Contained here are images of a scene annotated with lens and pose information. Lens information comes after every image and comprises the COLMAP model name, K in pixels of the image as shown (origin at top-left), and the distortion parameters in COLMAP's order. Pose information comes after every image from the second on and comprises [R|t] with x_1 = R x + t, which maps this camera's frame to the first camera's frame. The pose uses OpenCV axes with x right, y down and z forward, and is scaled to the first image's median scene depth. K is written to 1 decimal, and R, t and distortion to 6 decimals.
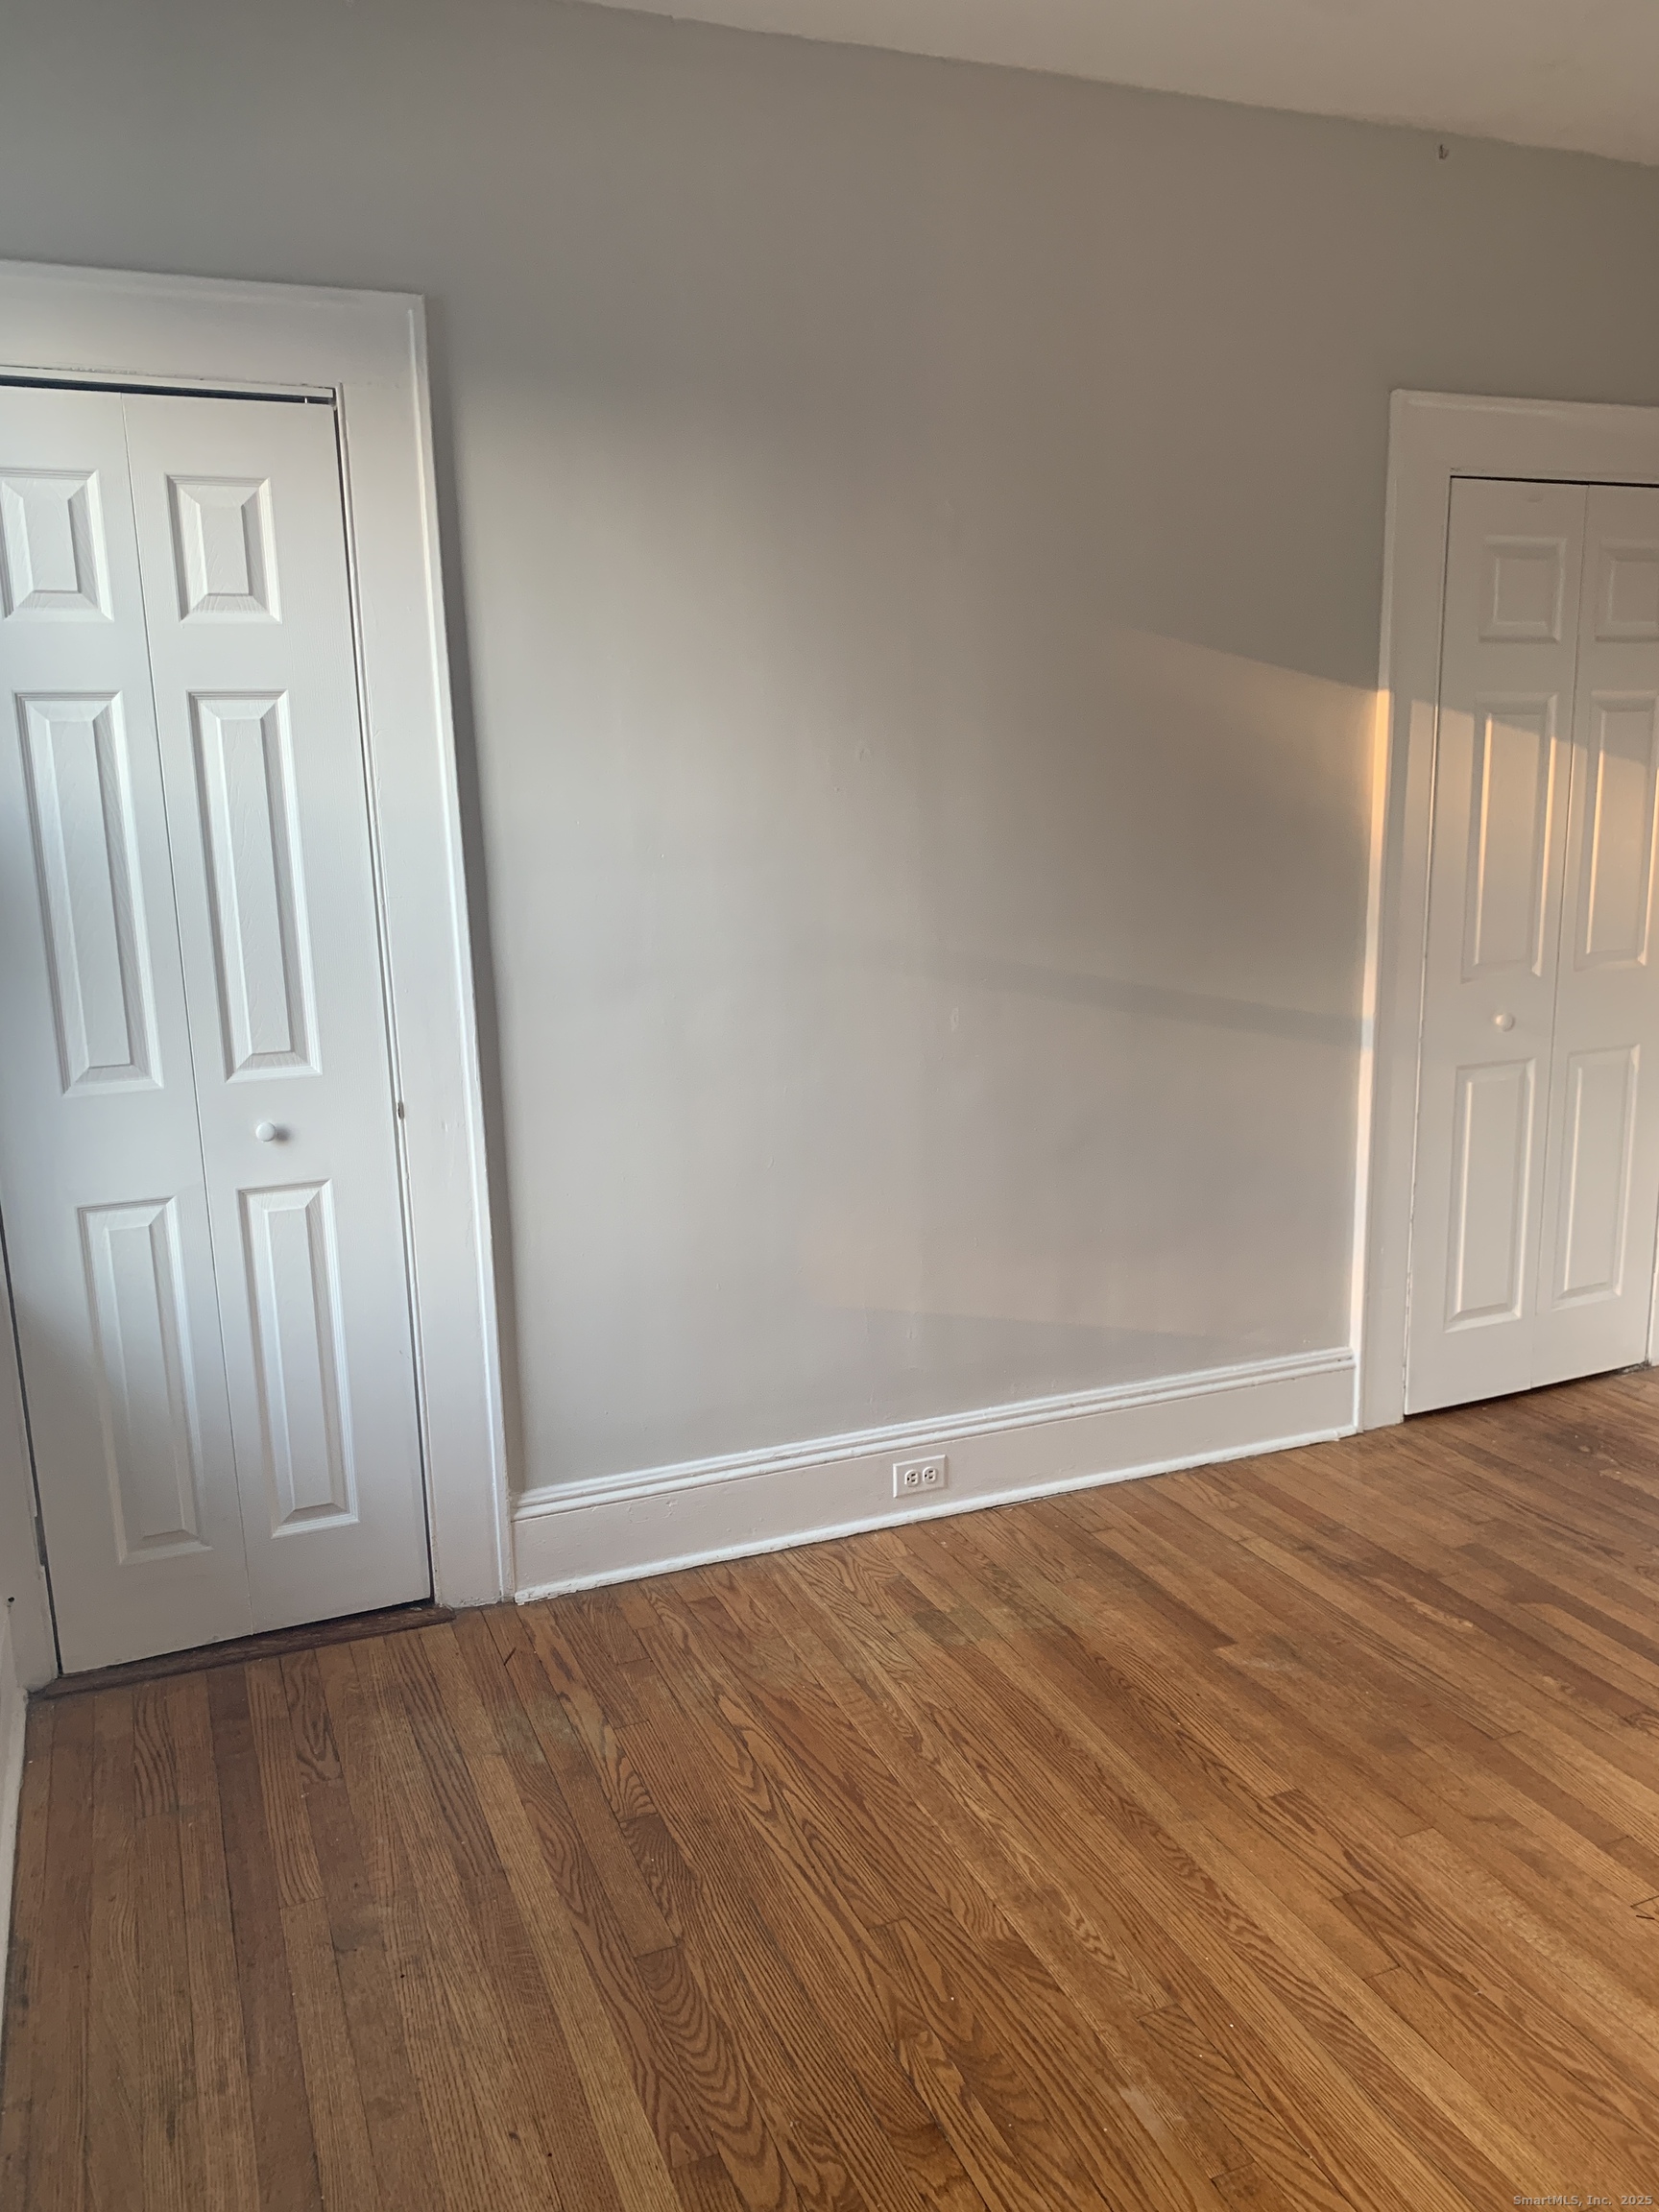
lens RADIAL K [[1719.5, 0, 851.9], [0, 1719.5, 1111.0], [0, 0, 1]] dist [0.038538, -0.035735]
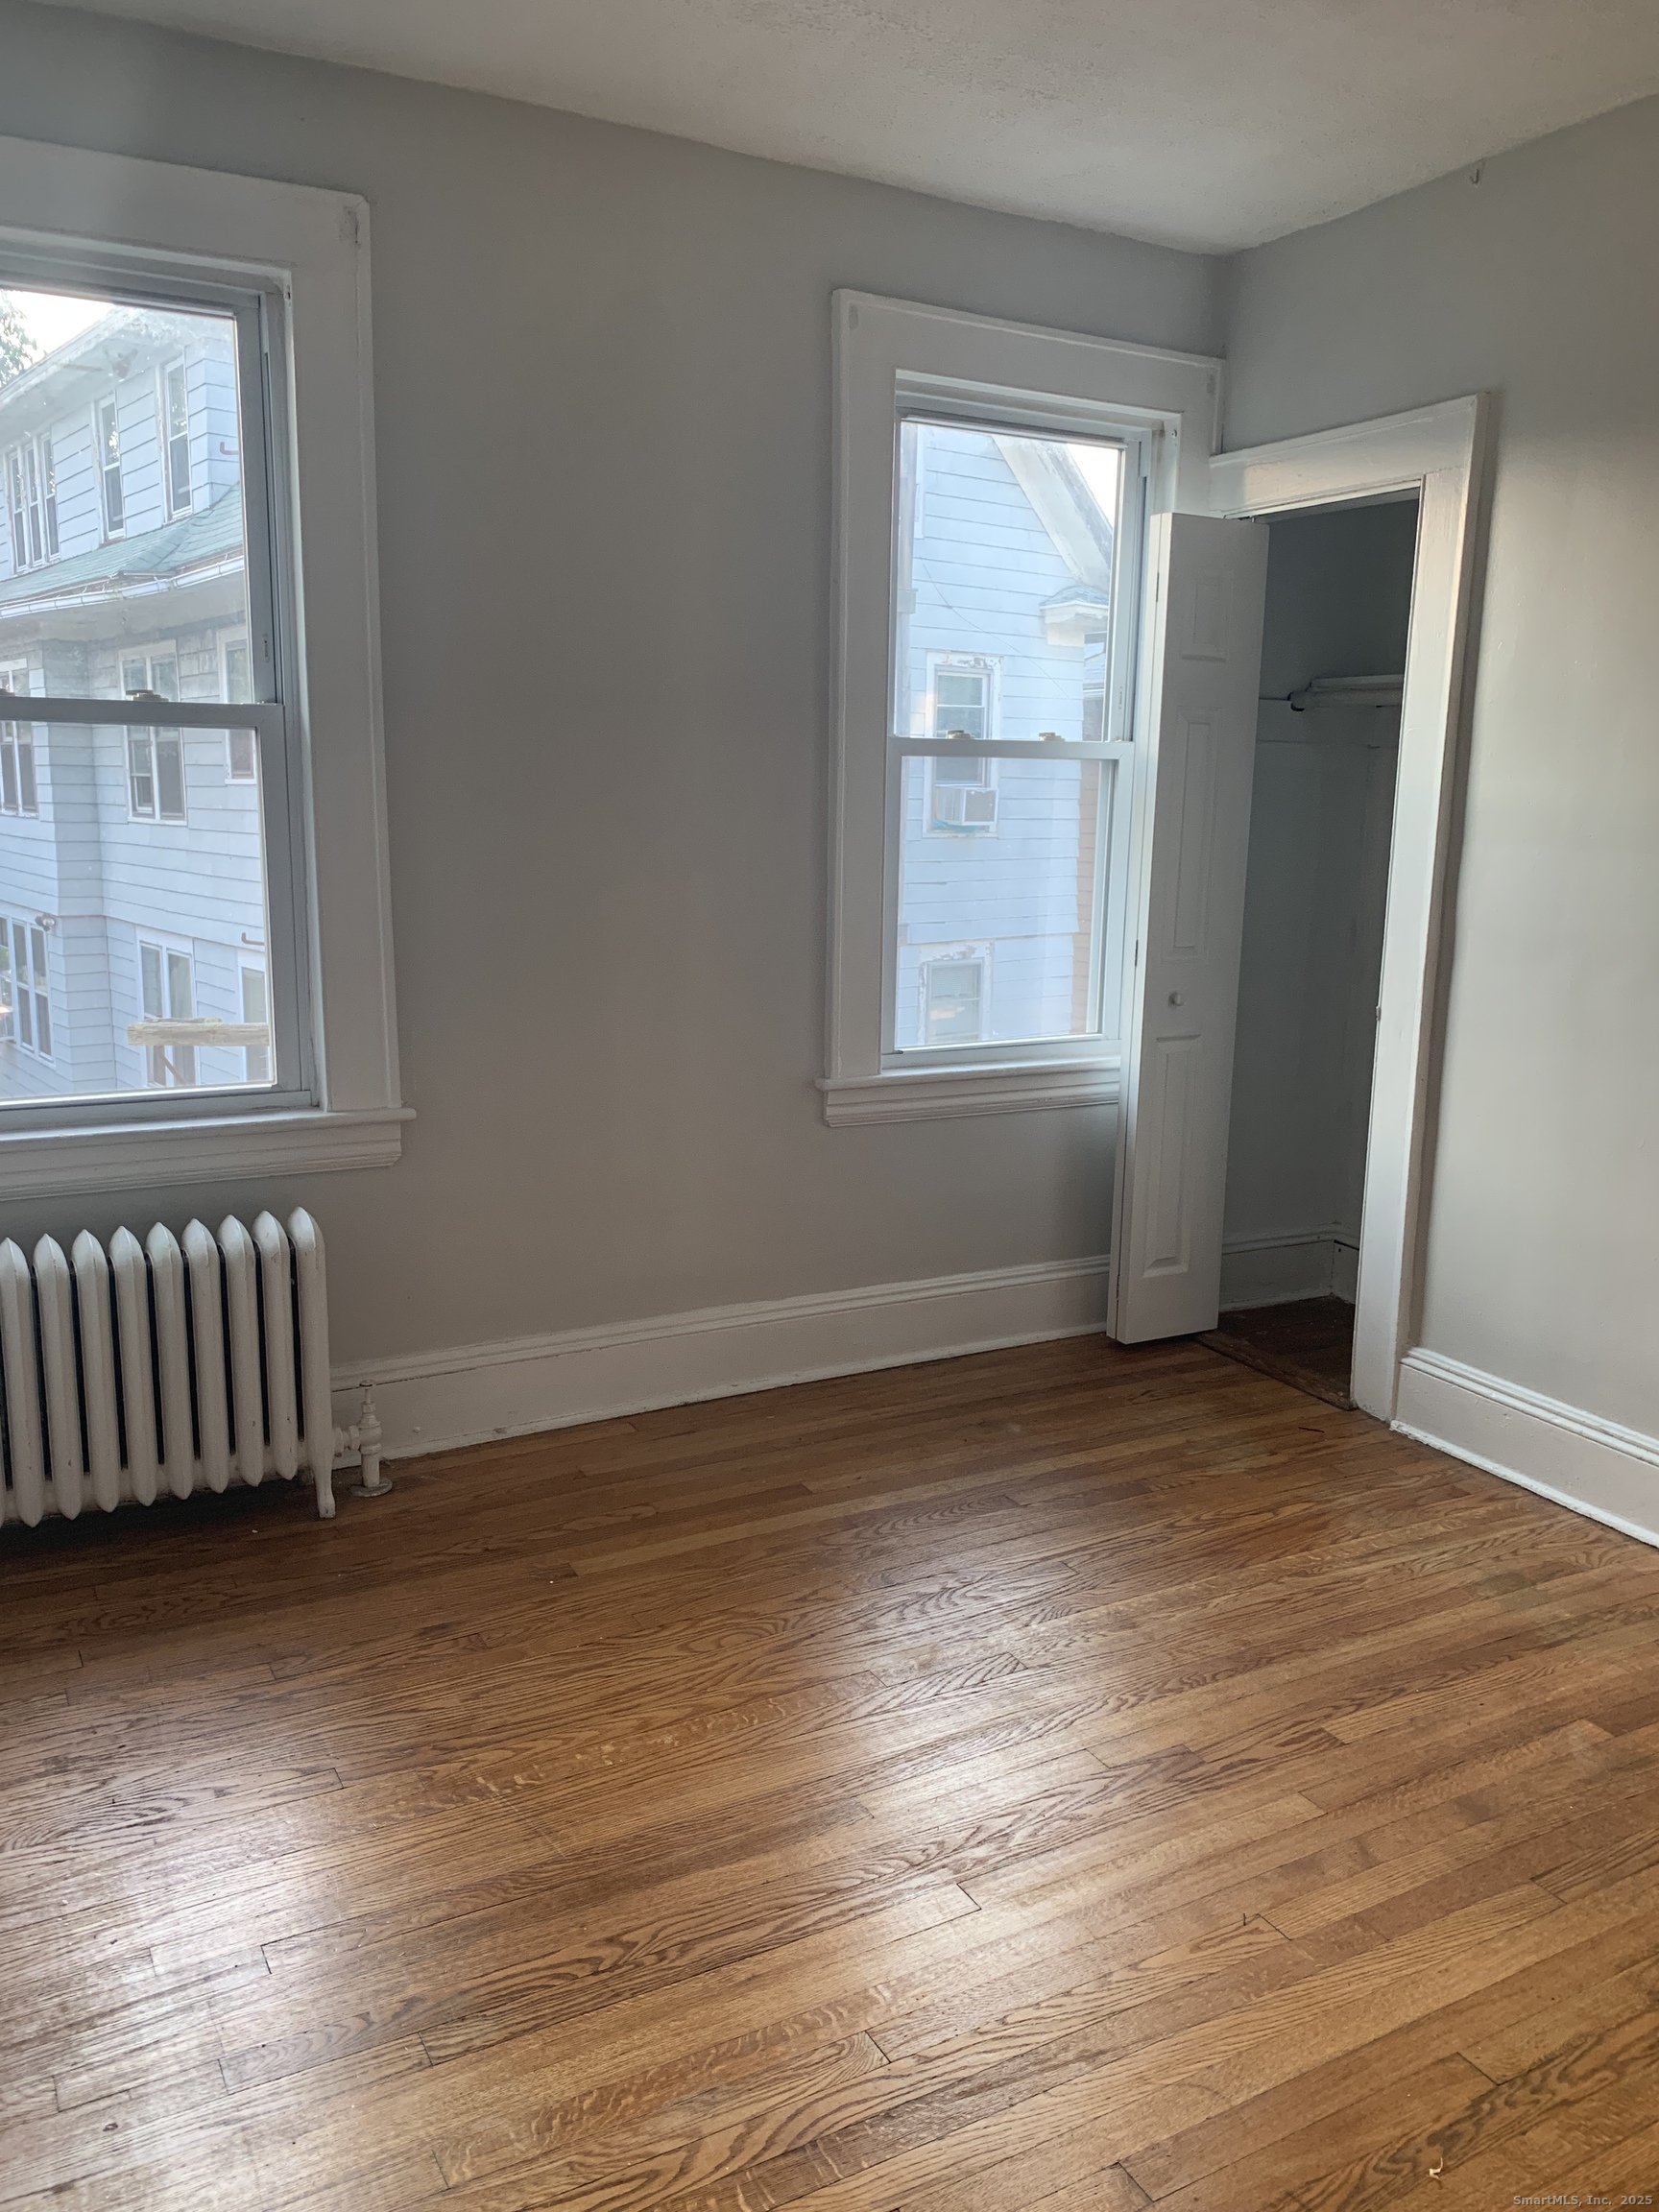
lens RADIAL K [[1719.5, 0, 807.1], [0, 1719.5, 1110.9], [0, 0, 1]] dist [0.038538, -0.035735]
pose [[0.074042, 0.202954, -0.976385, 0.997026], [-0.215368, 0.959222, 0.183055, -0.075536], [0.973722, 0.196728, 0.114732, 0.426454]]
